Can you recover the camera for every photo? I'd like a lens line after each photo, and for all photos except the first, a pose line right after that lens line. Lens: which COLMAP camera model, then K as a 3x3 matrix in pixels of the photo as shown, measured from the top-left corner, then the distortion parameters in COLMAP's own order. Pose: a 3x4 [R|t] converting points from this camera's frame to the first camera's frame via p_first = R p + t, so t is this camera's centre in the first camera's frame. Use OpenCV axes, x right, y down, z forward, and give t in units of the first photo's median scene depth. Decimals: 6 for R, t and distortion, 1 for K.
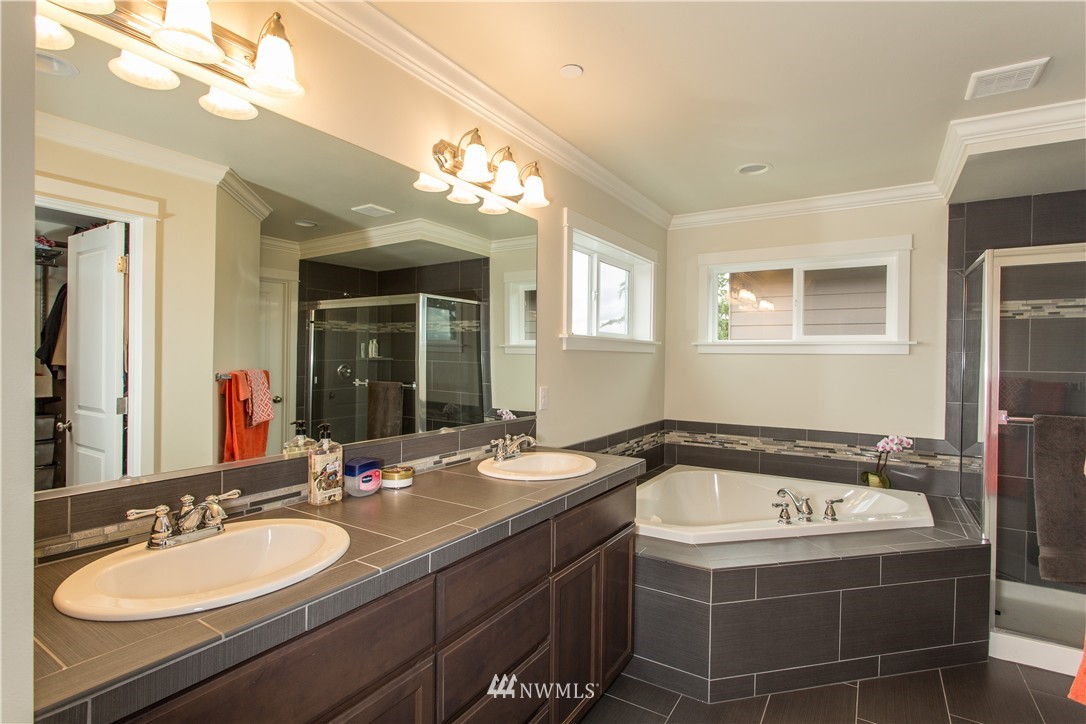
lens RADIAL K [[531.7, 0, 538.5], [0, 531.7, 359.2], [0, 0, 1]] dist [-0.006449, 0.001795]
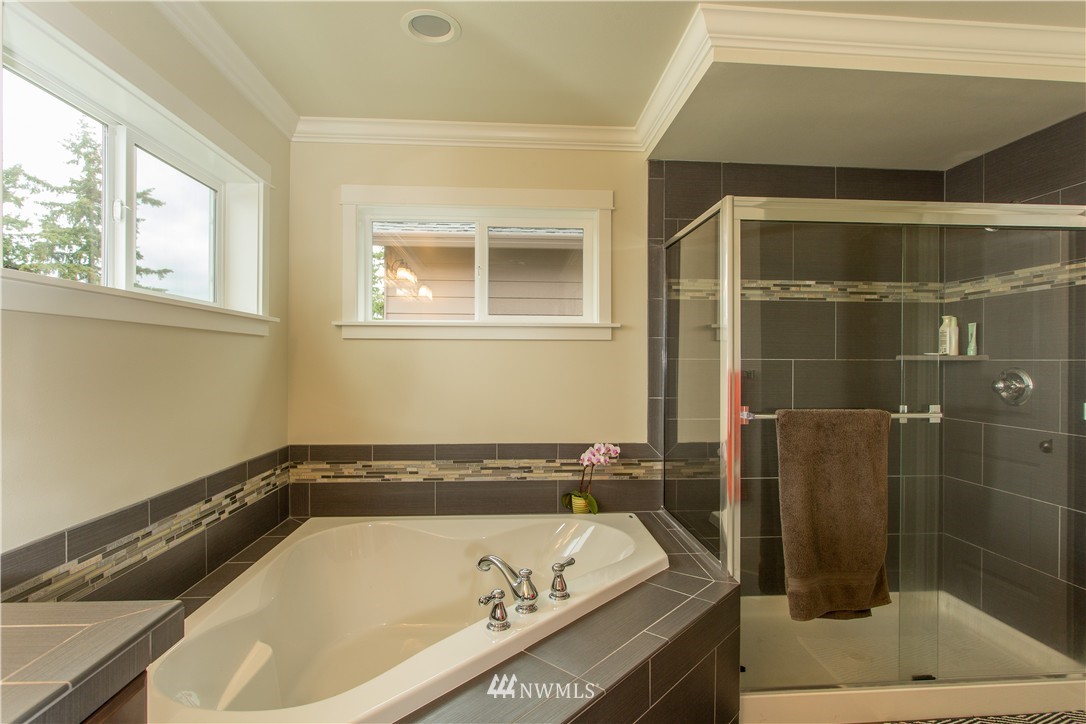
lens RADIAL K [[531.7, 0, 542.2], [0, 531.7, 363.2], [0, 0, 1]] dist [-0.006449, 0.001795]
pose [[0.801344, -0.009674, 0.598125, 0.131887], [0.007375, 0.999953, 0.006292, 0.020049], [-0.598158, -0.000631, 0.801378, 0.411606]]
